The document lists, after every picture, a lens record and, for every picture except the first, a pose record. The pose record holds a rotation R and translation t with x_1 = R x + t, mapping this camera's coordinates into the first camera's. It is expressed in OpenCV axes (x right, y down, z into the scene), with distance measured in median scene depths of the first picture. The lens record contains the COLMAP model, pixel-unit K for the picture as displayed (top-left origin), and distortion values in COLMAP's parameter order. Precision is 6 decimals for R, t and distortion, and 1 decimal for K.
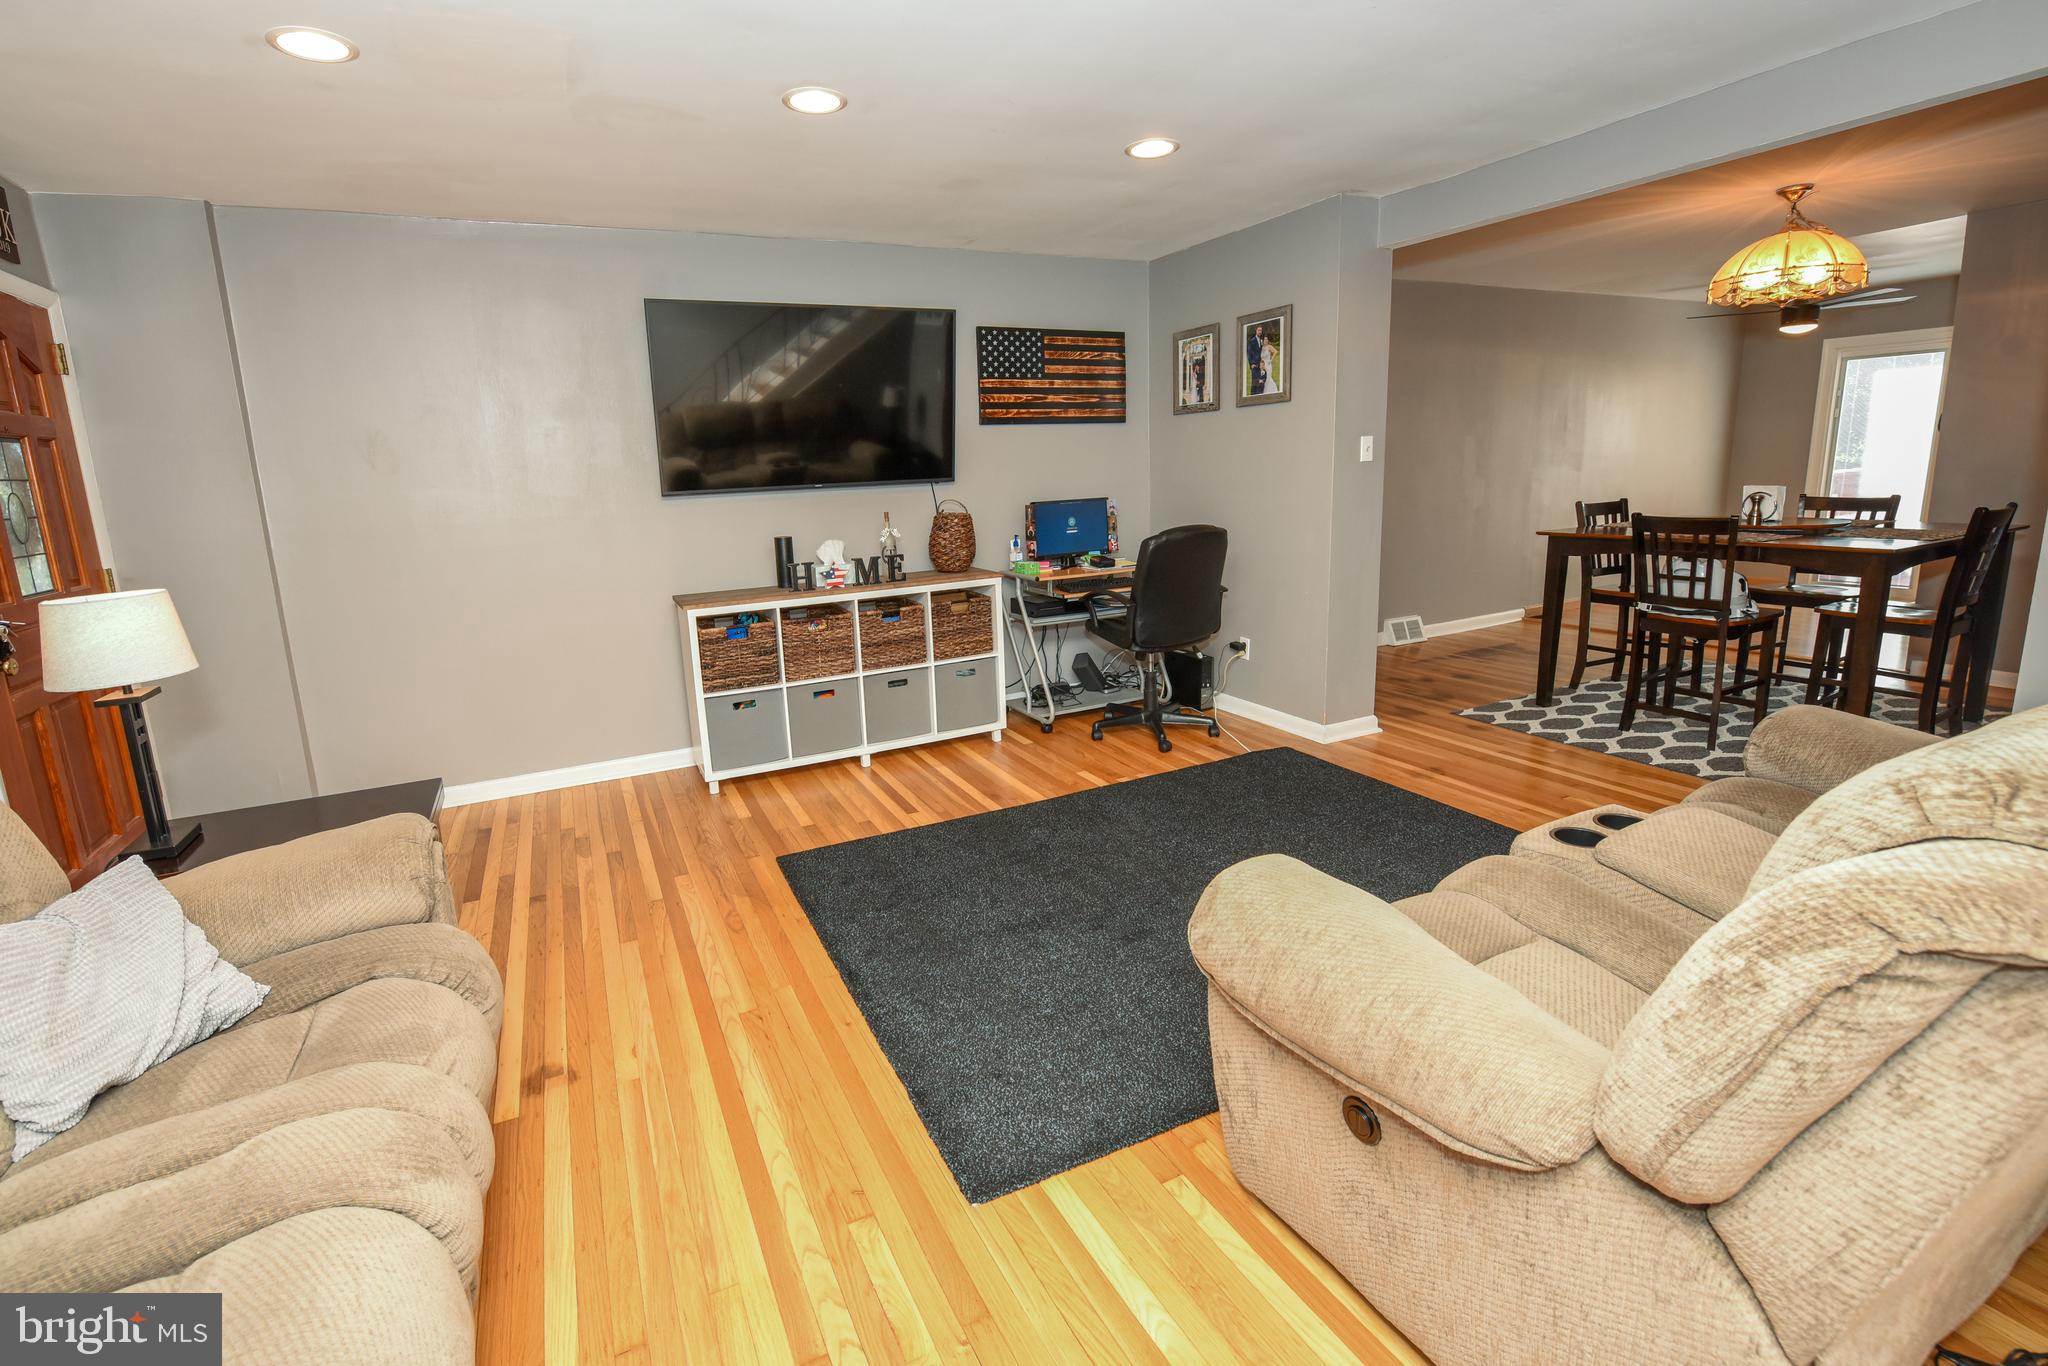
lens RADIAL K [[894.1, 0, 948.7], [0, 894.1, 645.2], [0, 0, 1]] dist [-0.017025, -0.000493]
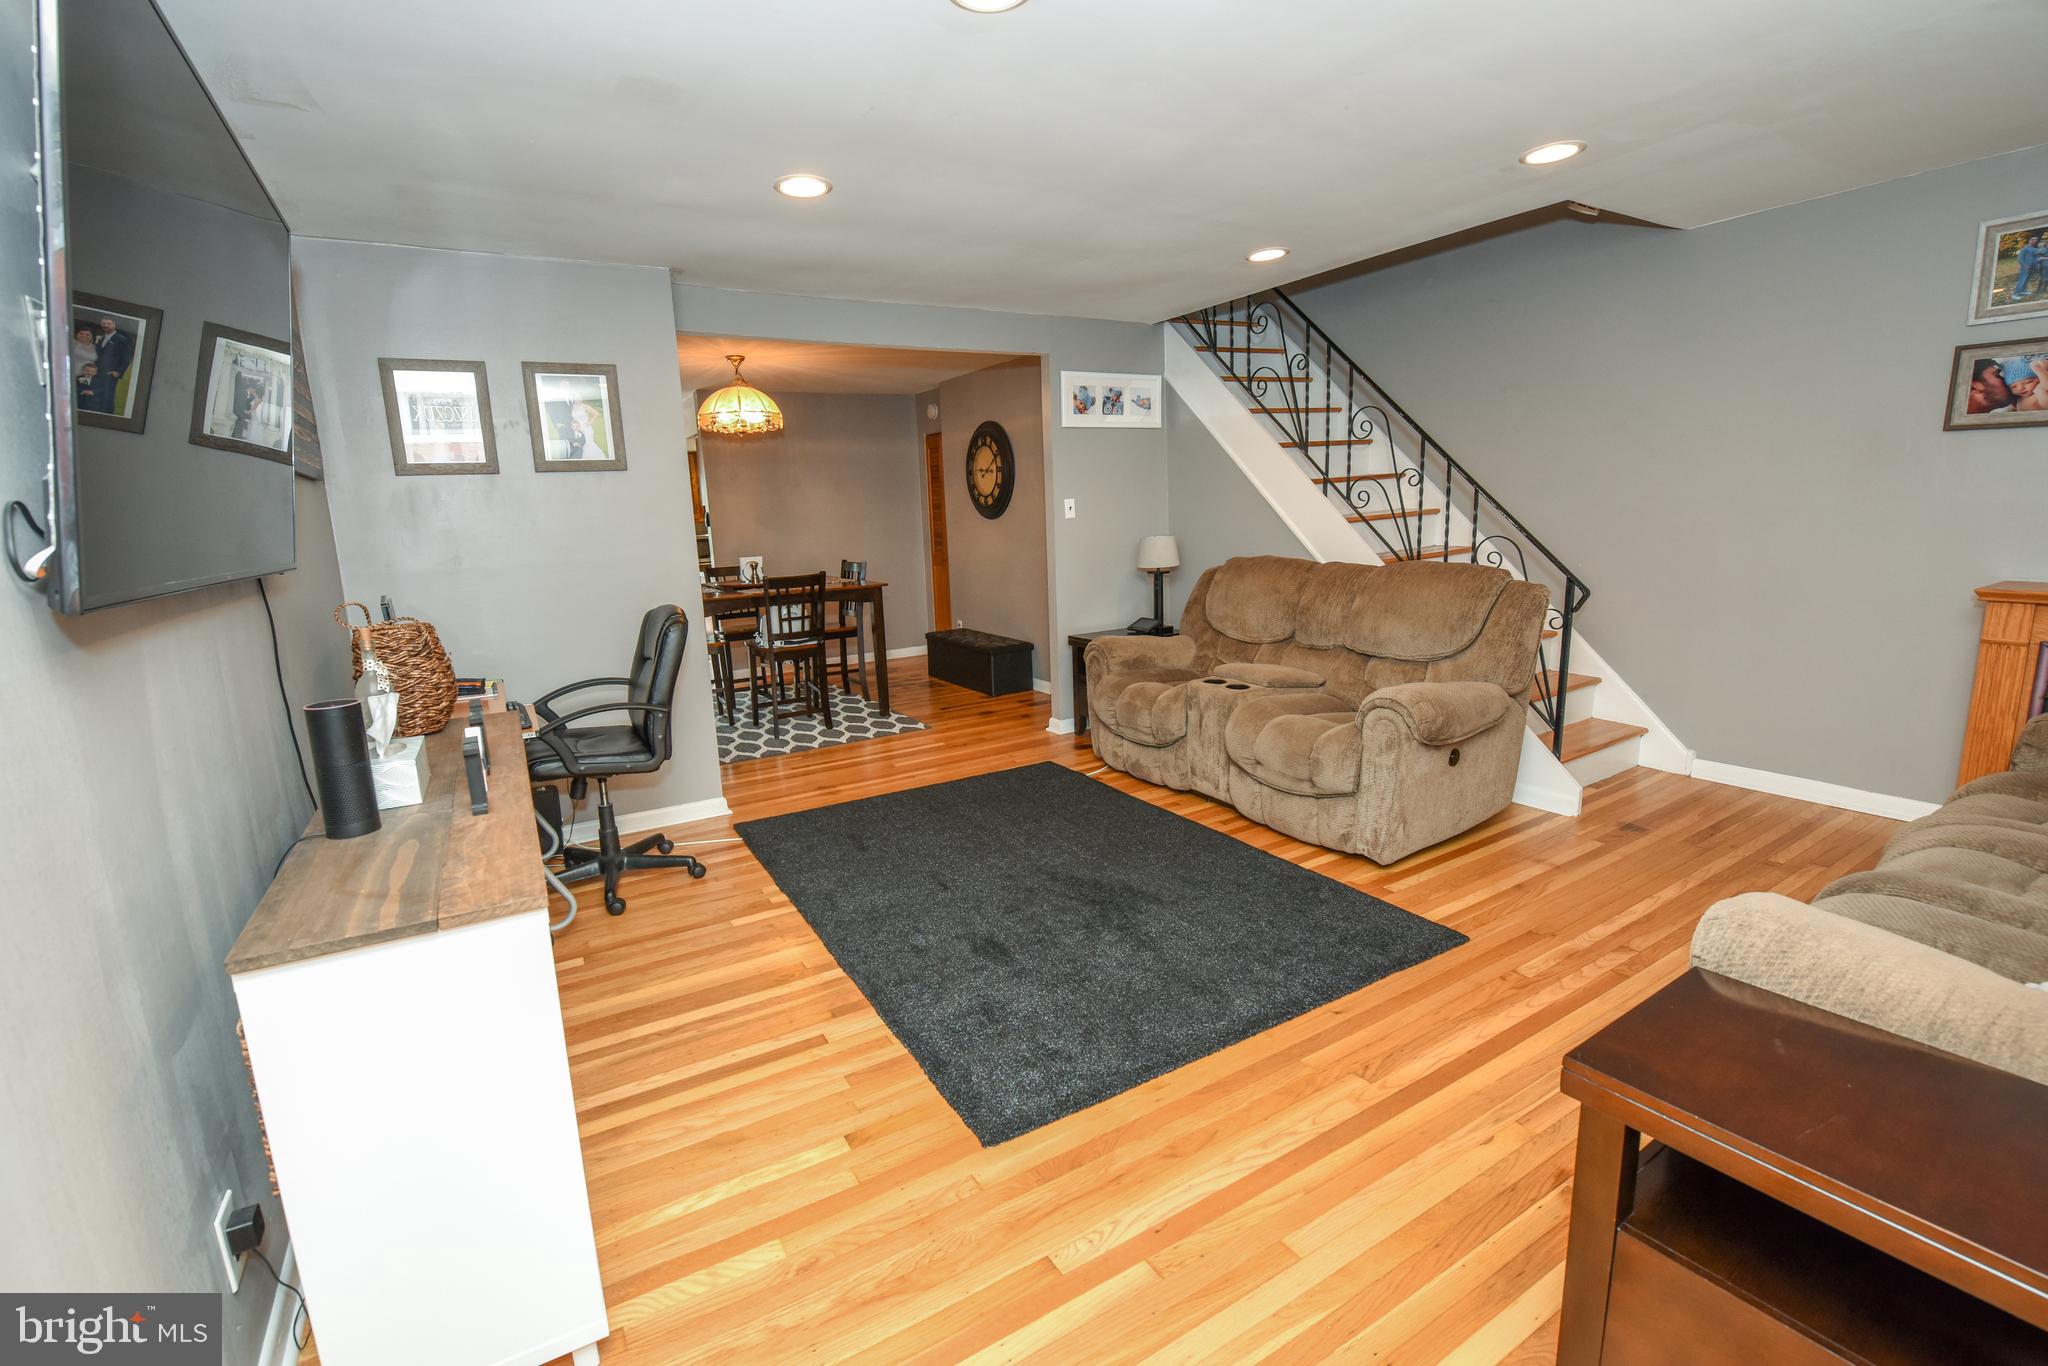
lens RADIAL K [[880.4, 0, 1003.0], [0, 880.4, 685.6], [0, 0, 1]] dist [-0.016408, -0.000948]
pose [[-0.109896, -0.146774, 0.983047, -0.624896], [0.239796, 0.955907, 0.169529, -0.134293], [-0.964583, 0.254362, -0.069854, 0.814013]]
